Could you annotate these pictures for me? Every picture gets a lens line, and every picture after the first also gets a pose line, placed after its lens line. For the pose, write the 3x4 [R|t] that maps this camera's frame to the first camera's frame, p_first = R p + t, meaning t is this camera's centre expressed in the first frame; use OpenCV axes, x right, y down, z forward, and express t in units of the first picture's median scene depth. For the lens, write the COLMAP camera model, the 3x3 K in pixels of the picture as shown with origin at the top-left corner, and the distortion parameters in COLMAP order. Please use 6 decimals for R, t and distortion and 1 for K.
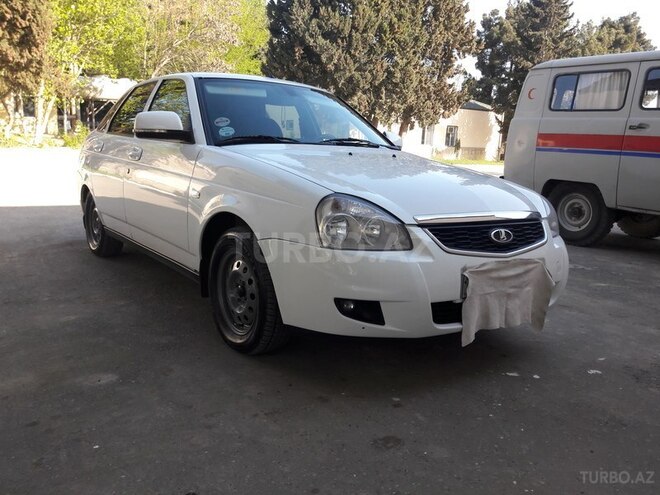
lens RADIAL K [[545.1, 0, 326.8], [0, 545.1, 245.5], [0, 0, 1]] dist [0.049384, -0.096844]
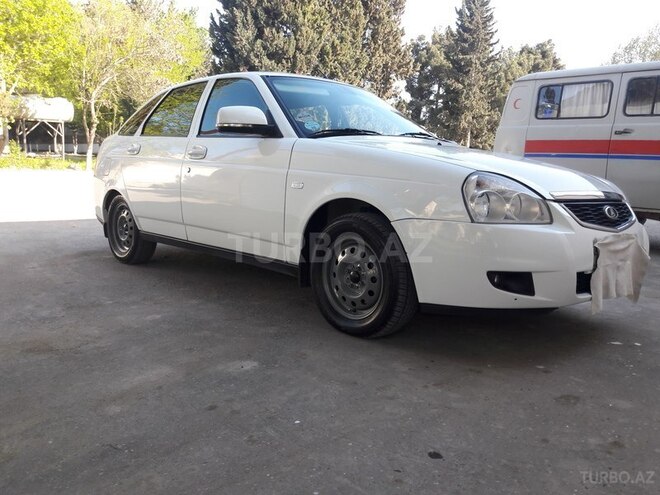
lens RADIAL K [[545.1, 0, 325.6], [0, 545.1, 243.9], [0, 0, 1]] dist [0.049384, -0.096844]
pose [[0.991747, -0.028293, 0.125050, -0.222837], [0.033492, 0.998651, -0.039671, 0.040405], [-0.123759, 0.043532, 0.991357, 0.000322]]
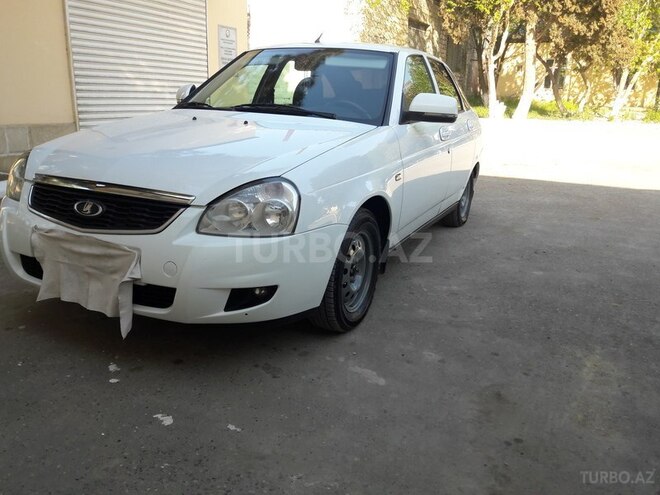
lens RADIAL K [[545.1, 0, 324.4], [0, 545.1, 247.3], [0, 0, 1]] dist [0.049384, -0.096844]
pose [[0.474155, 0.204245, -0.856423, 0.771783], [-0.163152, 0.976256, 0.142495, -0.087648], [0.865193, 0.072162, 0.496220, 0.530758]]
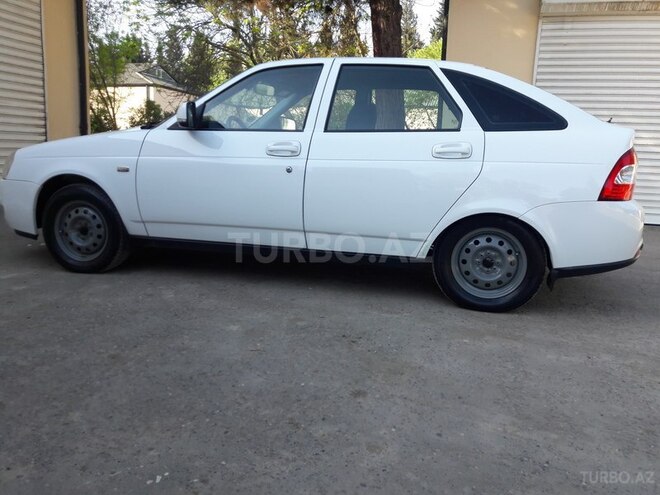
lens RADIAL K [[545.1, 0, 341.4], [0, 545.1, 244.7], [0, 0, 1]] dist [0.049384, -0.096844]
pose [[-0.744977, 0.046255, -0.665484, 0.509954], [-0.186655, 0.943293, 0.274516, -0.281042], [0.640444, 0.328724, -0.694098, 1.819825]]
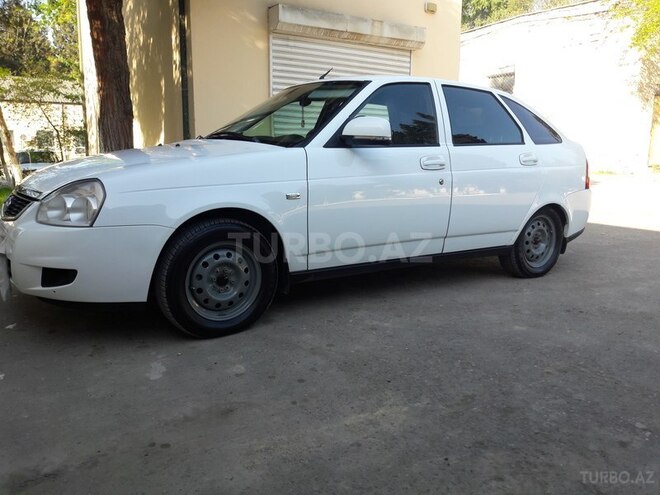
lens RADIAL K [[545.1, 0, 324.2], [0, 545.1, 239.7], [0, 0, 1]] dist [0.049384, -0.096844]
pose [[-0.039630, 0.110589, -0.993076, 0.902981], [-0.190201, 0.974850, 0.116150, -0.126376], [0.980945, 0.193487, -0.017599, 1.027297]]
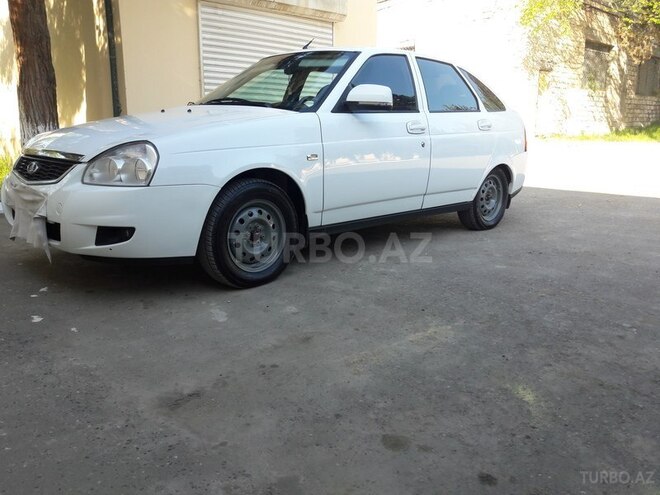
lens RADIAL K [[545.1, 0, 321.8], [0, 545.1, 245.0], [0, 0, 1]] dist [0.049384, -0.096844]
pose [[0.146051, 0.163815, -0.975620, 0.979508], [-0.176161, 0.974740, 0.137296, -0.078045], [0.973466, 0.151814, 0.171219, 0.860671]]
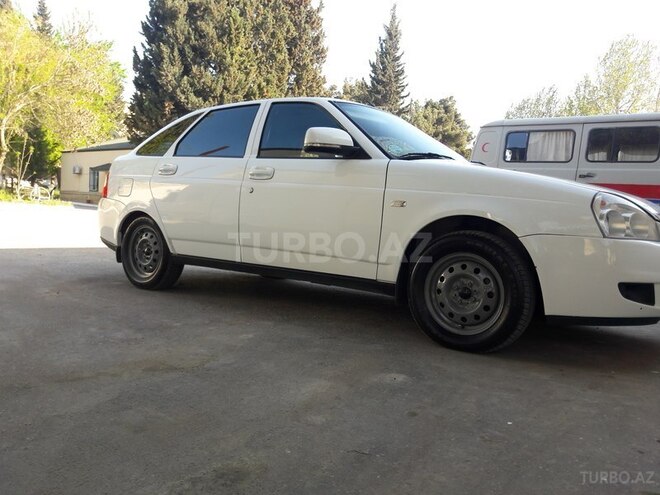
lens RADIAL K [[545.1, 0, 323.3], [0, 545.1, 246.8], [0, 0, 1]] dist [0.049384, -0.096844]
pose [[0.954881, -0.002503, 0.296977, -0.480870], [0.035163, 0.993884, -0.104683, 0.063985], [-0.294899, 0.110403, 0.949129, 0.050057]]
